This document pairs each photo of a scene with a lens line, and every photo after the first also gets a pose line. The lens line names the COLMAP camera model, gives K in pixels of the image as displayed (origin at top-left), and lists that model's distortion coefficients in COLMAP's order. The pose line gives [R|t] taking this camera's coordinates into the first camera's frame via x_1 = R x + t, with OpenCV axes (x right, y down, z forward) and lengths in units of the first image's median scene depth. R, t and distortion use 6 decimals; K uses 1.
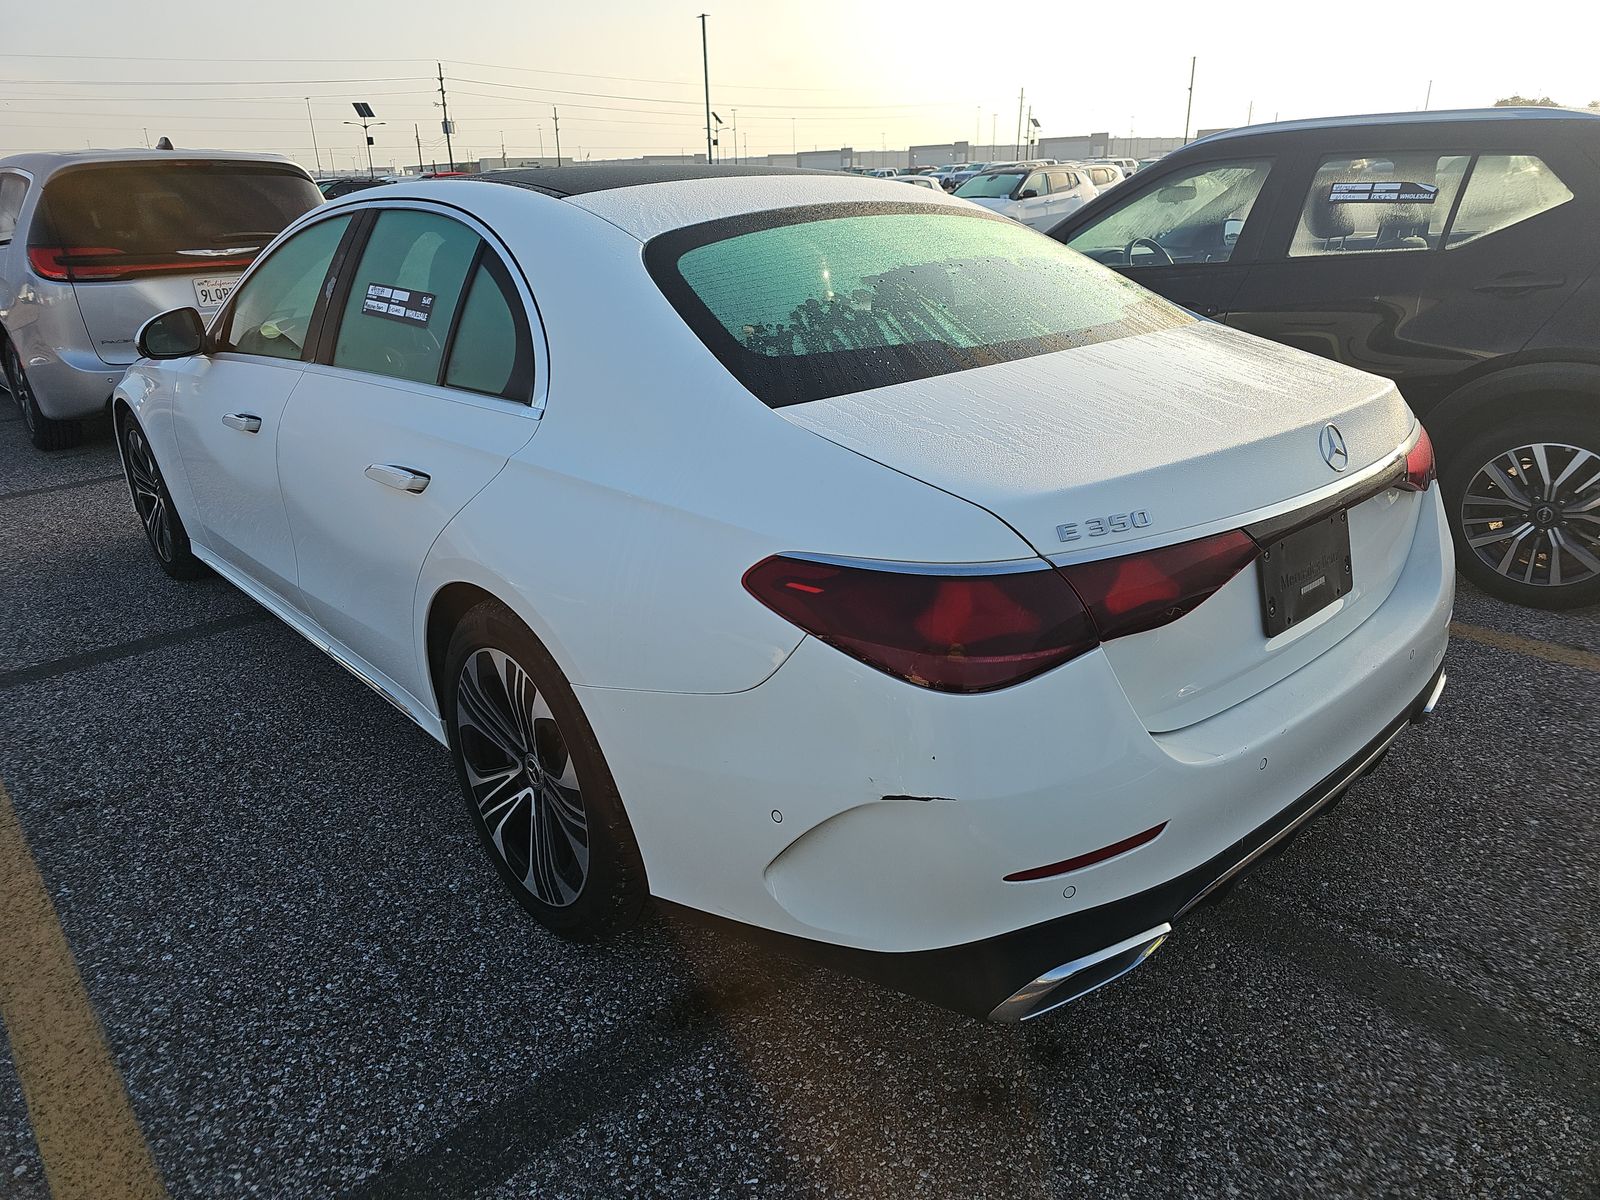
lens RADIAL K [[1115.1, 0, 800.0], [0, 1115.1, 600.0], [0, 0, 1]] dist [0.035053, -0.029077]
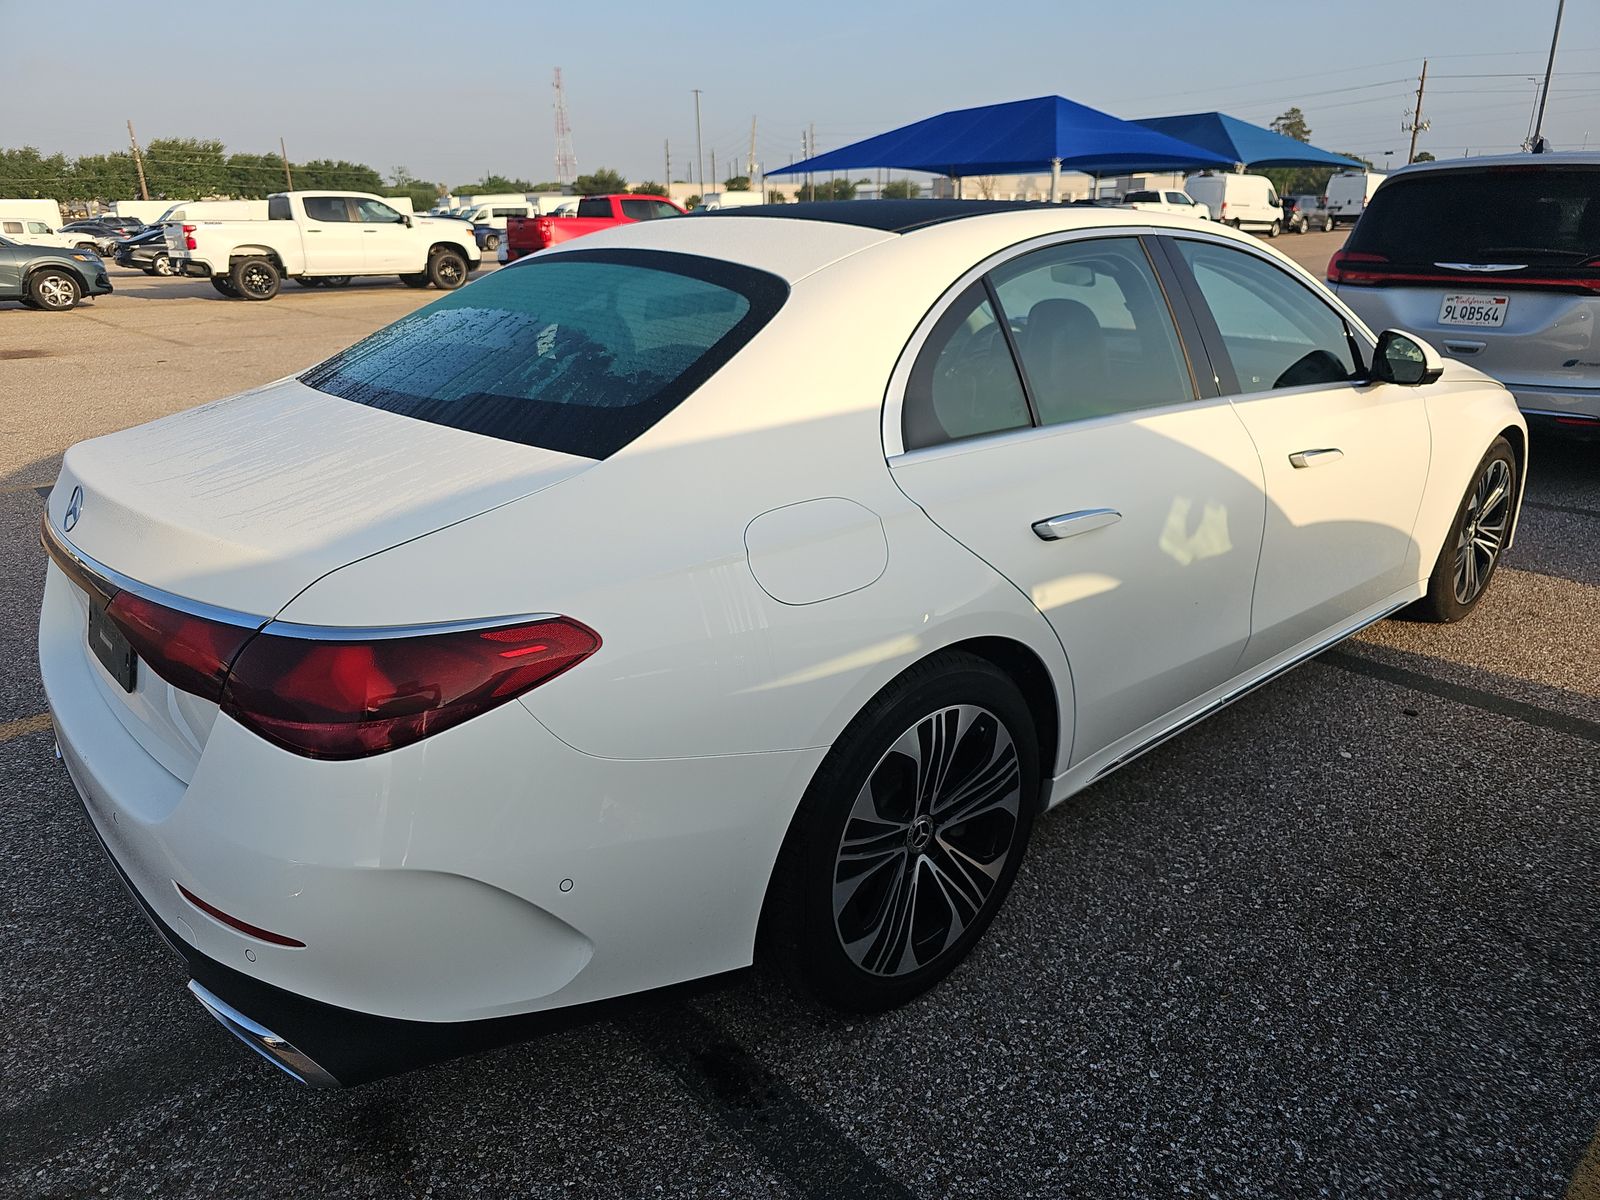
lens RADIAL K [[1115.1, 0, 800.0], [0, 1115.1, 600.0], [0, 0, 1]] dist [0.035053, -0.029077]
pose [[-0.028321, 0.362215, -0.931664, 0.900552], [-0.345558, 0.871027, 0.349144, -0.405213], [0.937970, 0.331832, 0.100498, 0.960057]]
